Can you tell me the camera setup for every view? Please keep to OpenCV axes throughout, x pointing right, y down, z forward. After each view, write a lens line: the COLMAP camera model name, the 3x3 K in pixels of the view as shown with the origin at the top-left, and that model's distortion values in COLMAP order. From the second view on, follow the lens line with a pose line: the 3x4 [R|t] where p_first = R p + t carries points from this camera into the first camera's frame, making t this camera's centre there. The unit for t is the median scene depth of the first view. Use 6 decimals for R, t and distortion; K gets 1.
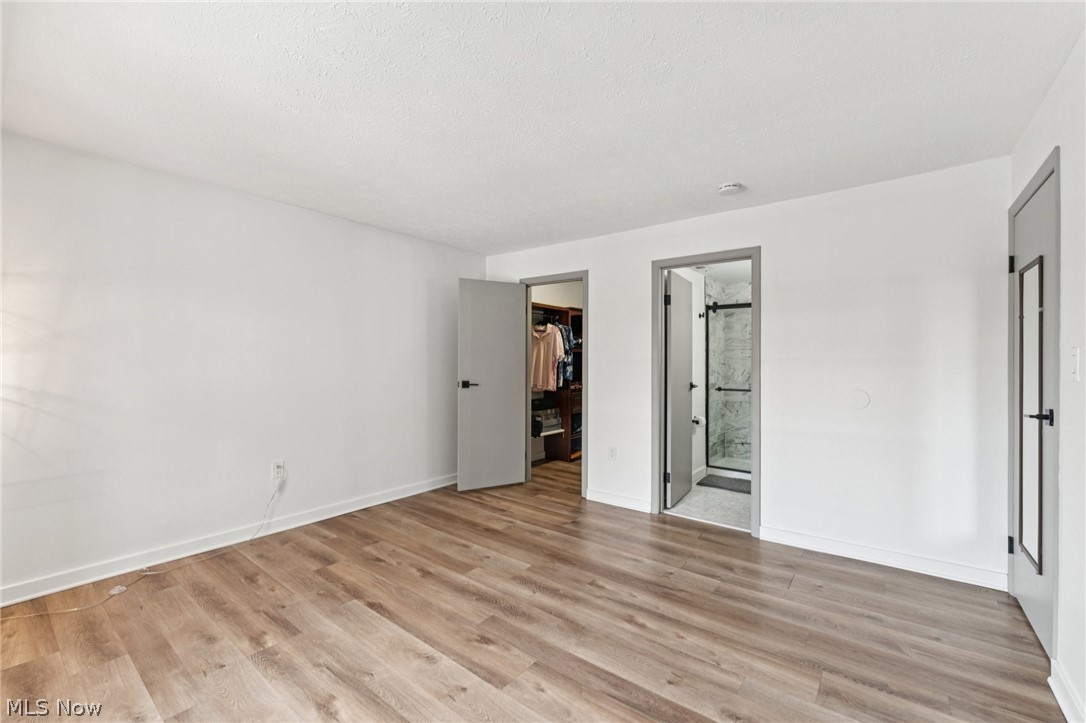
lens RADIAL K [[439.8, 0, 549.6], [0, 439.8, 358.4], [0, 0, 1]] dist [-0.002509, 0.000233]
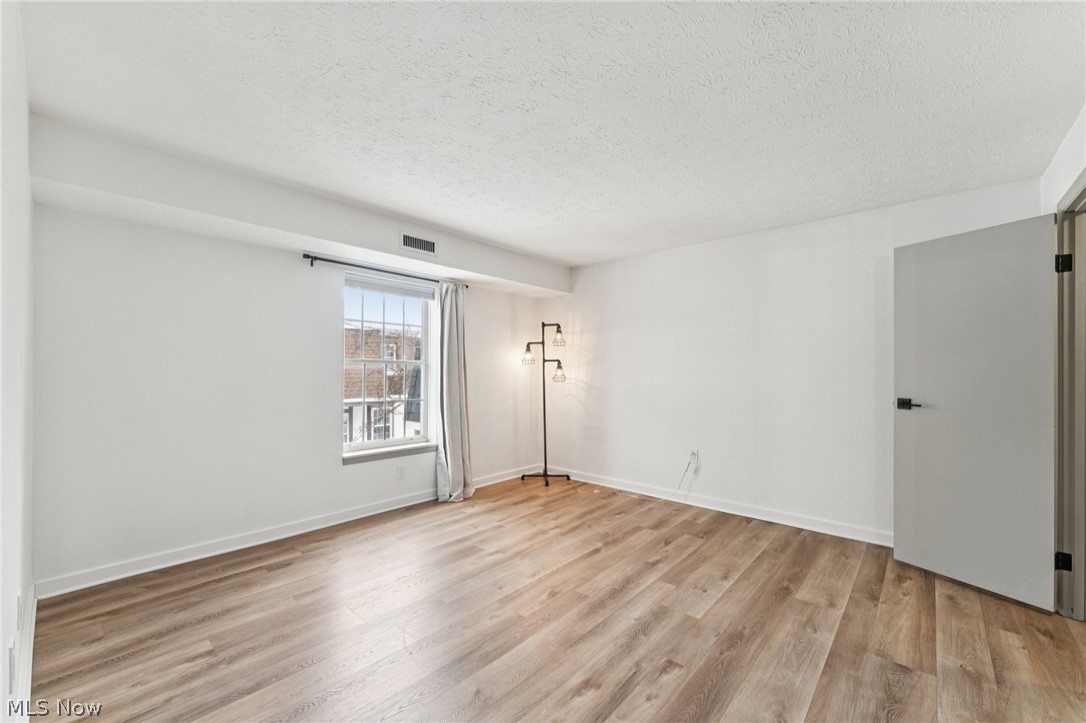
lens RADIAL K [[439.8, 0, 533.3], [0, 439.8, 359.4], [0, 0, 1]] dist [-0.002509, 0.000233]
pose [[-0.086318, -0.031435, -0.995772, 0.867989], [0.009934, 0.999425, -0.032412, 0.015579], [0.996218, -0.012690, -0.085956, 0.825217]]
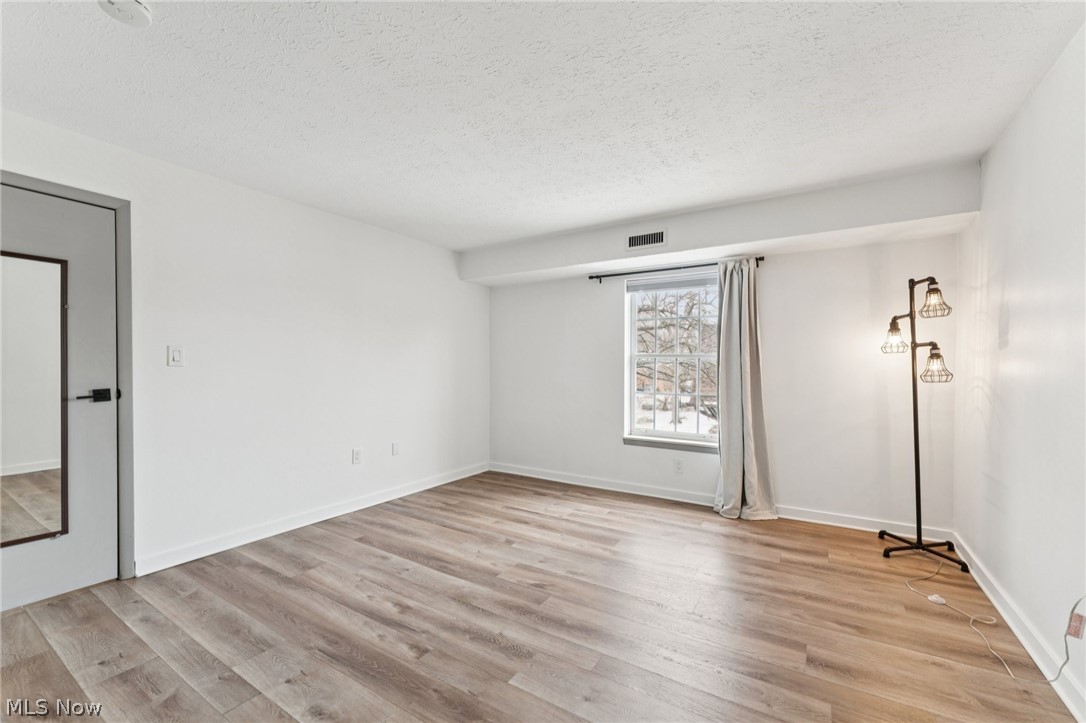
lens RADIAL K [[439.8, 0, 538.2], [0, 439.8, 365.7], [0, 0, 1]] dist [-0.002509, 0.000233]
pose [[-0.996529, -0.010526, -0.082582, -0.029183], [-0.008813, 0.999739, -0.021081, 0.042315], [0.082782, -0.020280, -0.996361, 1.741504]]
